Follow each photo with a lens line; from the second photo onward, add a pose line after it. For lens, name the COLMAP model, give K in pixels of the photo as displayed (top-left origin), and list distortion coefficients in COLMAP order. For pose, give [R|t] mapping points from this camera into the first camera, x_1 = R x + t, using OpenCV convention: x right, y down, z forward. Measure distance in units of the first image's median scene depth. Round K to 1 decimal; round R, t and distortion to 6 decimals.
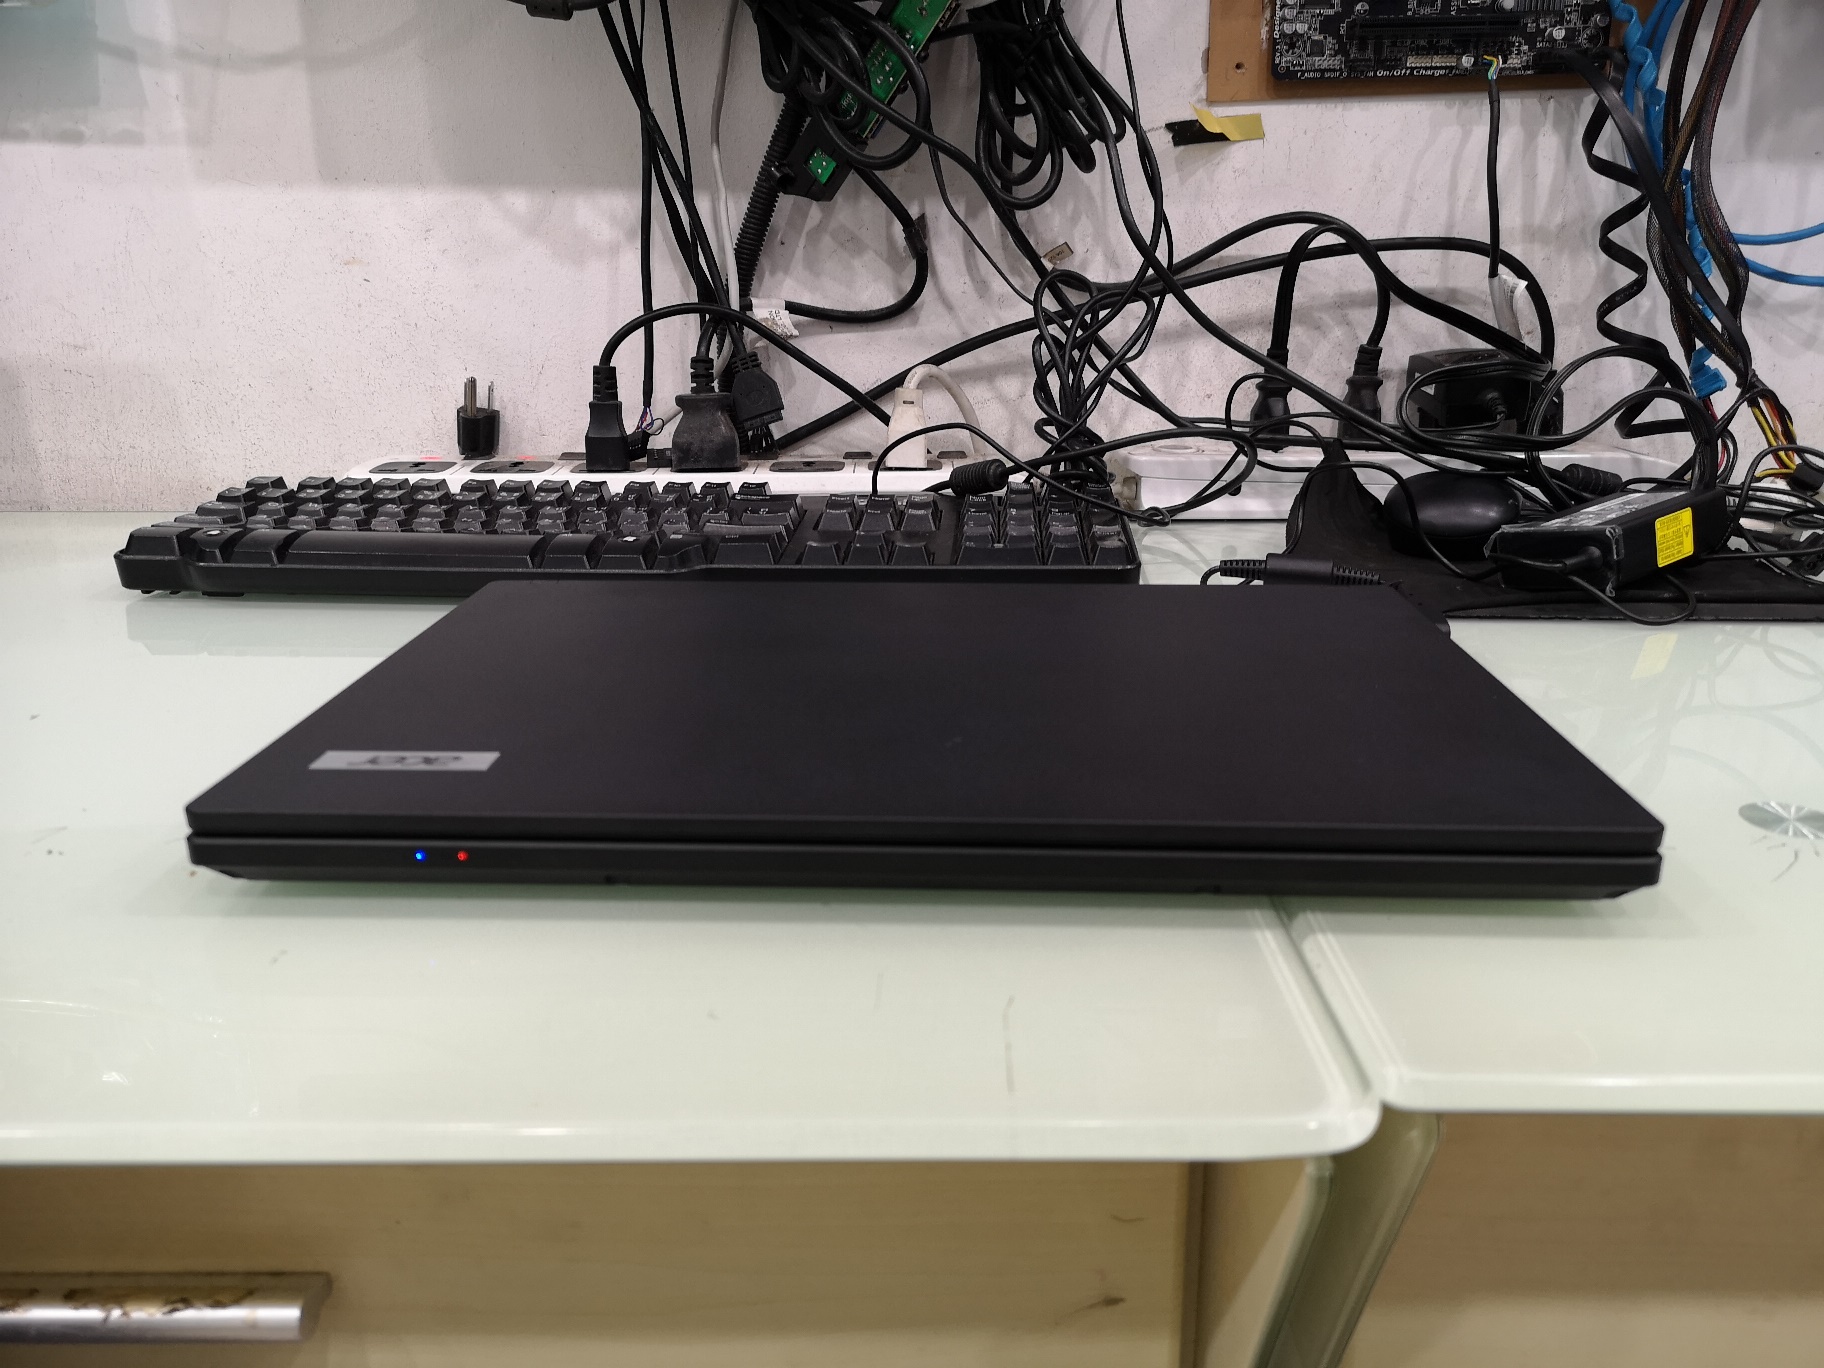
lens RADIAL K [[1440.9, 0, 912.0], [0, 1440.9, 684.0], [0, 0, 1]] dist [0.013354, -0.045359]
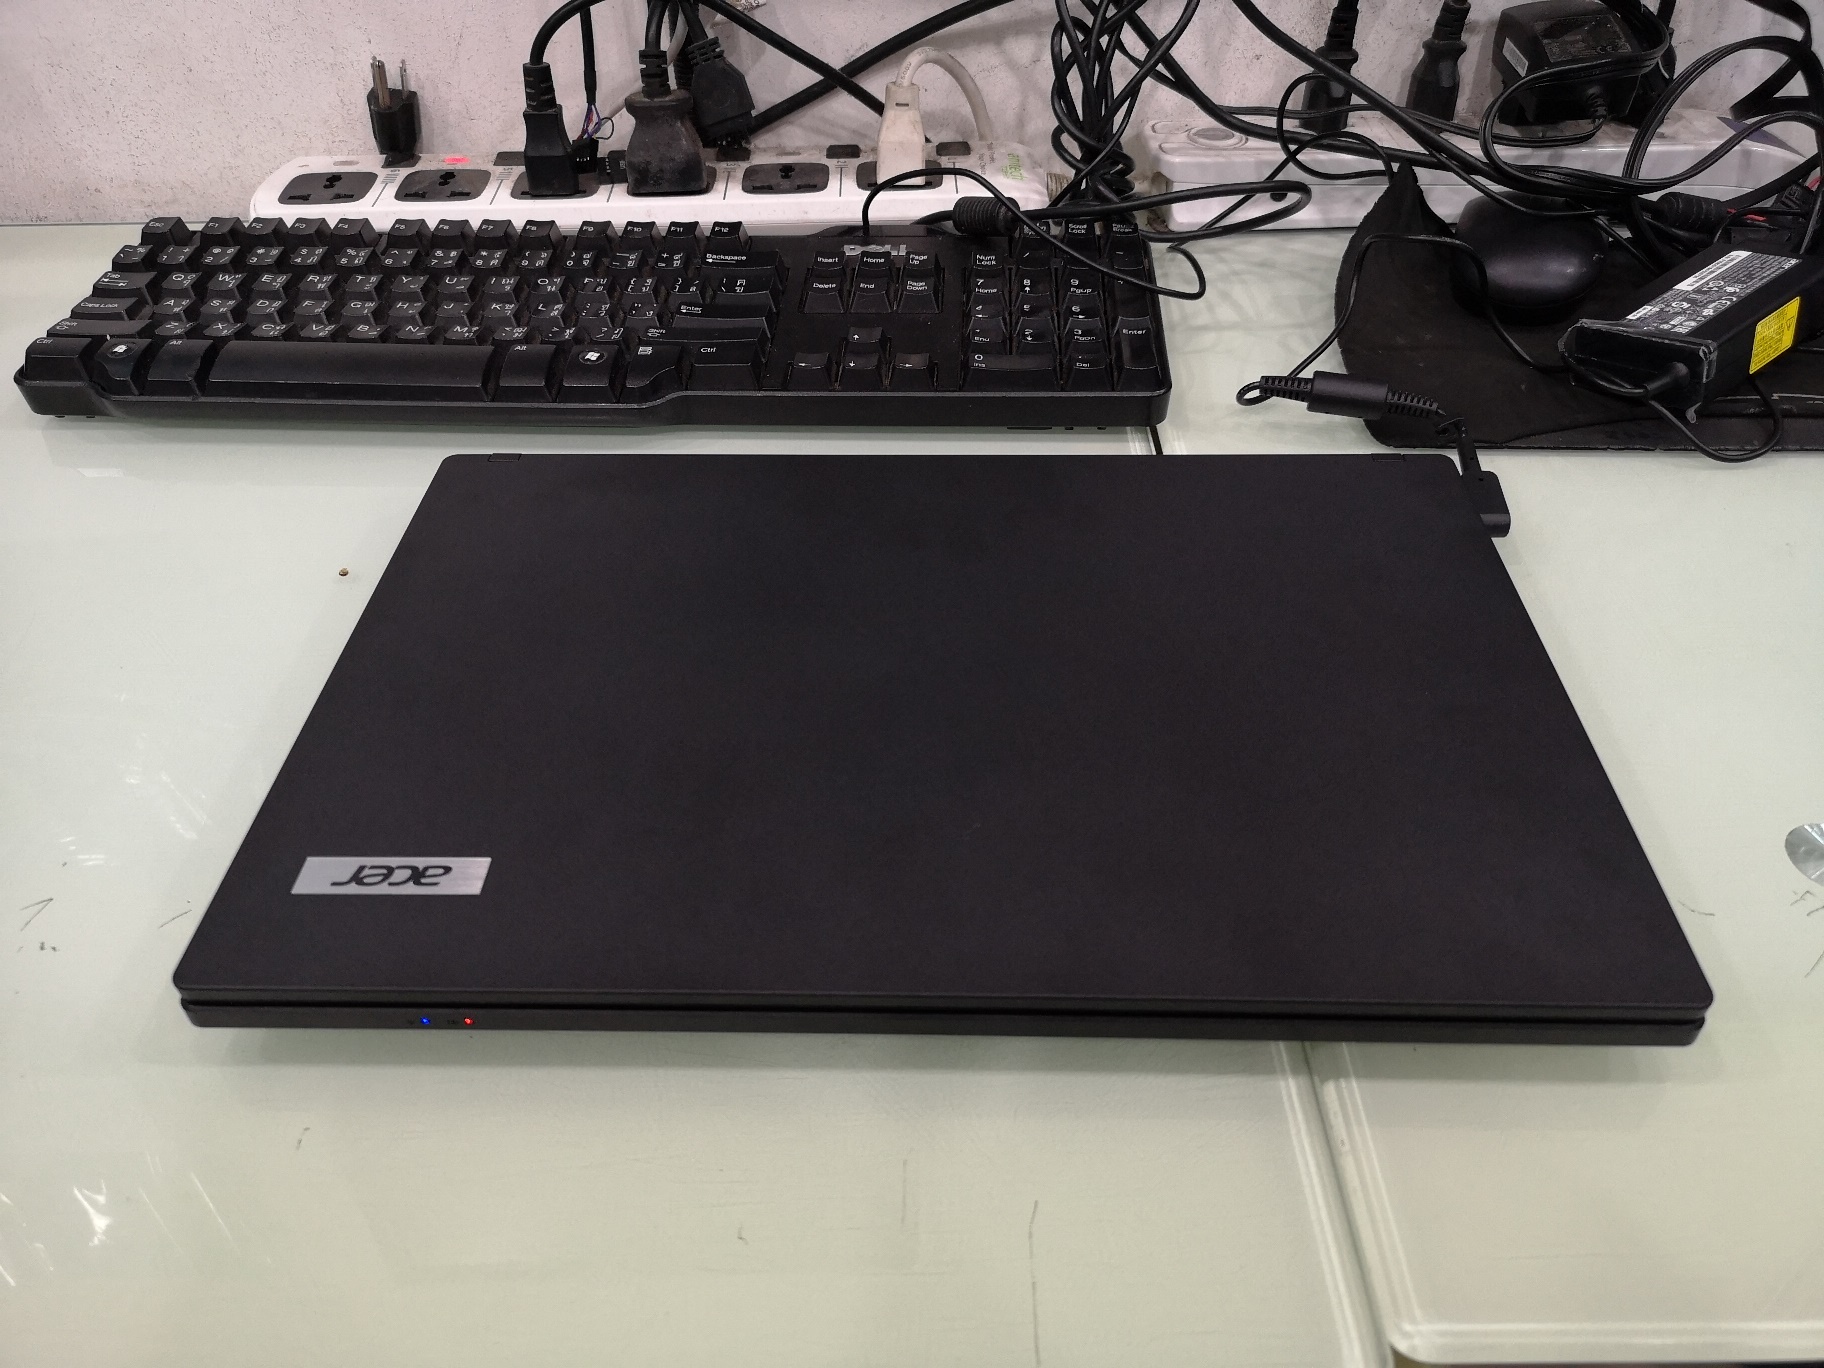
lens RADIAL K [[1440.9, 0, 912.0], [0, 1440.9, 684.0], [0, 0, 1]] dist [0.013354, -0.045359]
pose [[0.999782, -0.020820, 0.001649, -0.005103], [0.018427, 0.916541, 0.399516, -0.221052], [-0.009829, -0.399399, 0.916725, 0.092021]]
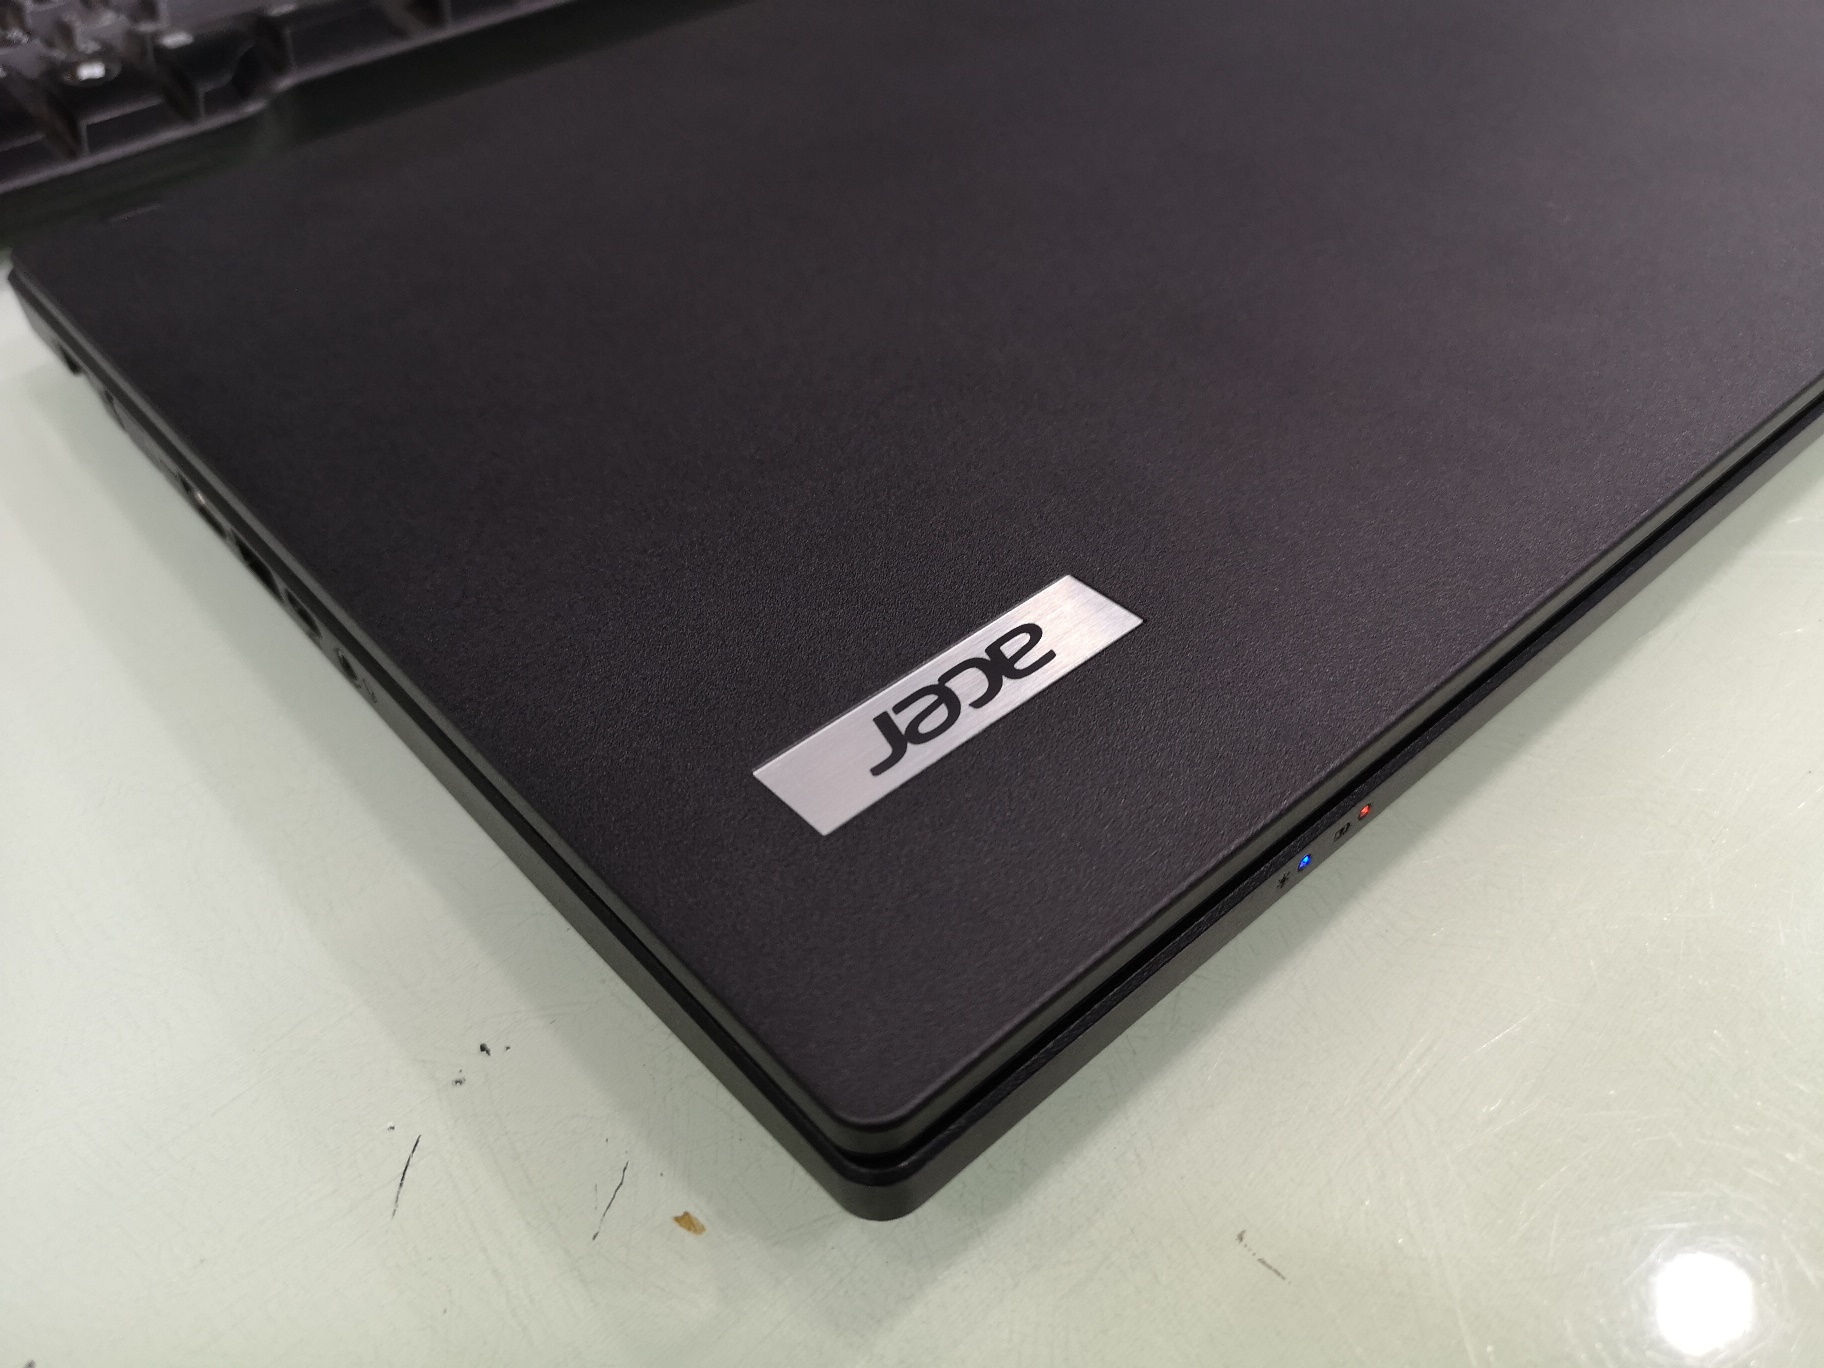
lens RADIAL K [[1495.5, 0, 912.0], [0, 1495.5, 684.0], [0, 0, 1]] dist [-0.009039, -0.039220]
pose [[0.727263, -0.488520, 0.482117, -0.291969], [0.233060, 0.836460, 0.496002, -0.087083], [-0.645578, -0.248362, 0.722181, 0.352815]]
